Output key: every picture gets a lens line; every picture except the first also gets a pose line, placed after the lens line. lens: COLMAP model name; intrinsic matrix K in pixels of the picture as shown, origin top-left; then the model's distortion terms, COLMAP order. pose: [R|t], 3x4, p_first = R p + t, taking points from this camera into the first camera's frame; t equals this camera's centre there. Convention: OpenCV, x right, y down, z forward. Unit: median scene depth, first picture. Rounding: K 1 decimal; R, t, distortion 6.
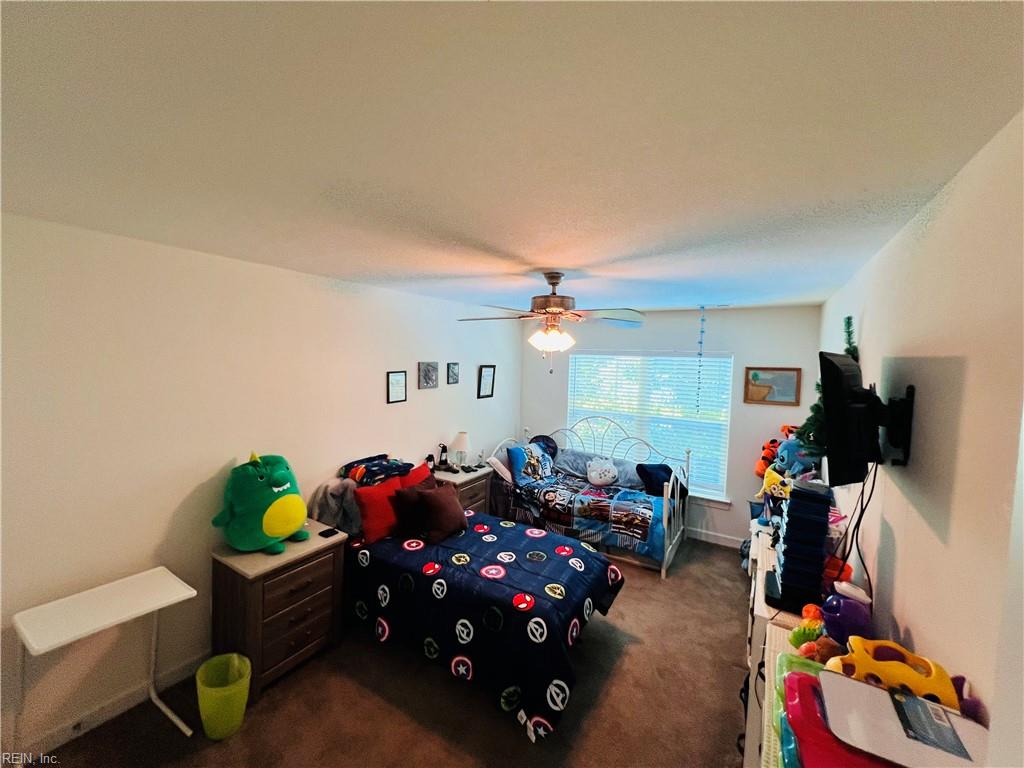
lens RADIAL K [[409.8, 0, 505.5], [0, 409.8, 380.5], [0, 0, 1]] dist [-0.002921, 0.000779]
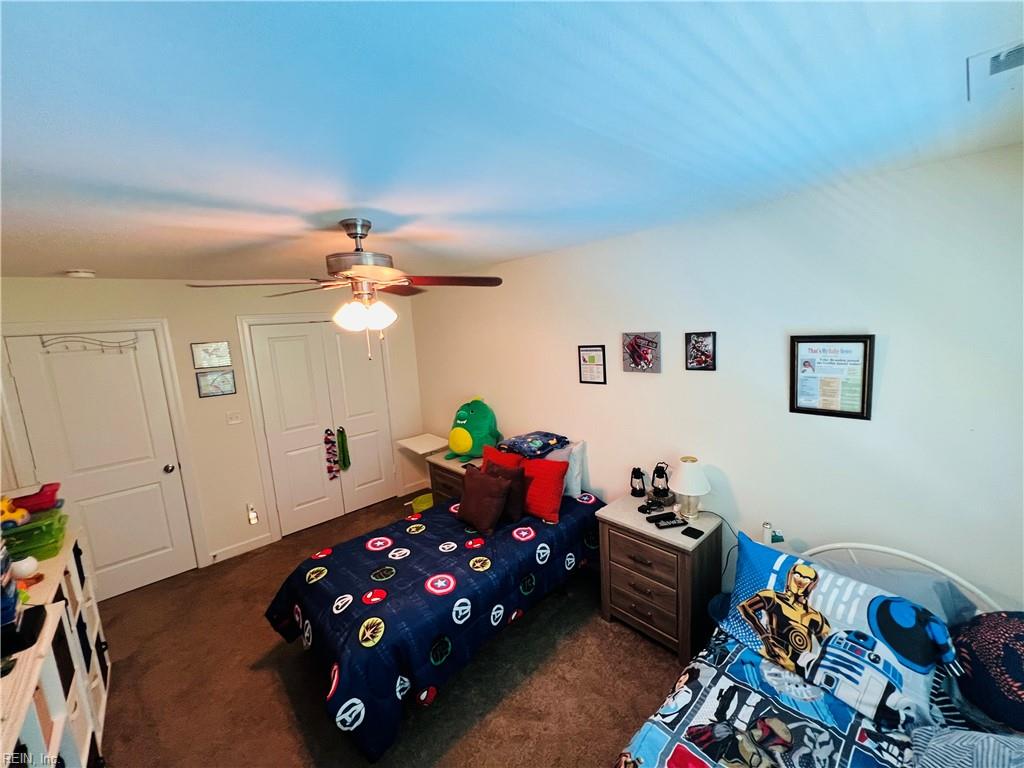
lens RADIAL K [[409.8, 0, 515.5], [0, 409.8, 382.0], [0, 0, 1]] dist [-0.002921, 0.000779]
pose [[-0.266692, 0.124816, -0.955666, 0.503078], [-0.007572, 0.991277, 0.131580, -0.050635], [0.963752, 0.042328, -0.263420, 0.969604]]
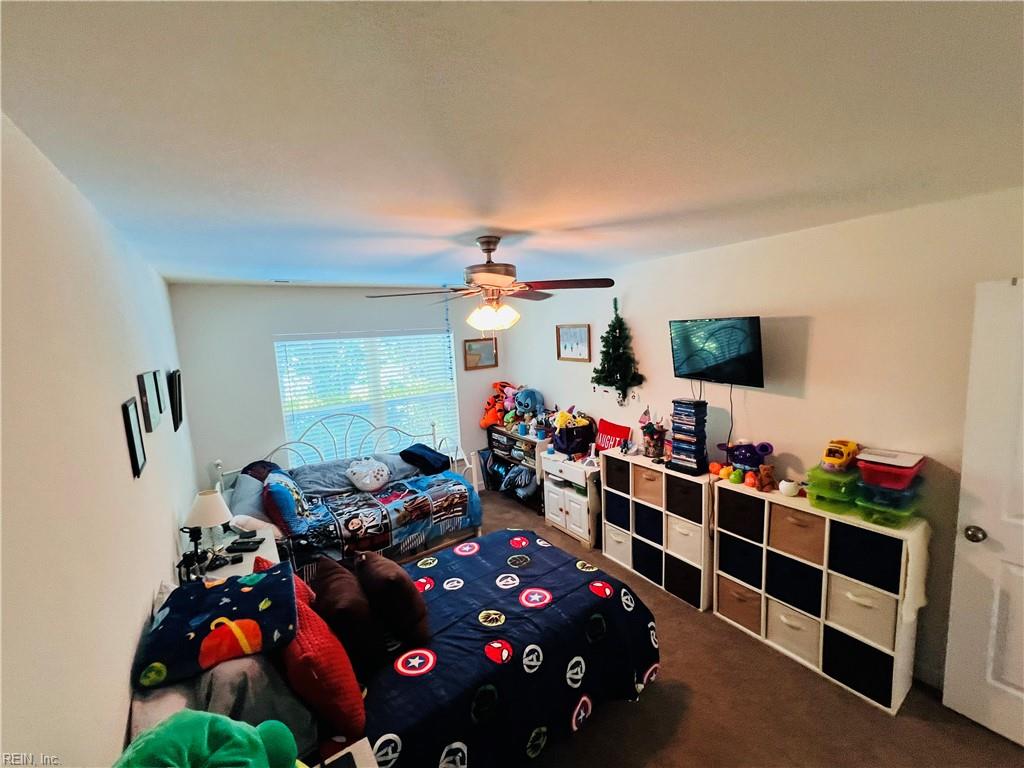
lens RADIAL K [[409.8, 0, 512.7], [0, 409.8, 382.6], [0, 0, 1]] dist [-0.002921, 0.000779]
pose [[0.391857, -0.157355, 0.906470, -0.443606], [0.114726, 0.985932, 0.121554, -0.040347], [-0.912845, 0.056364, 0.404397, 0.415520]]
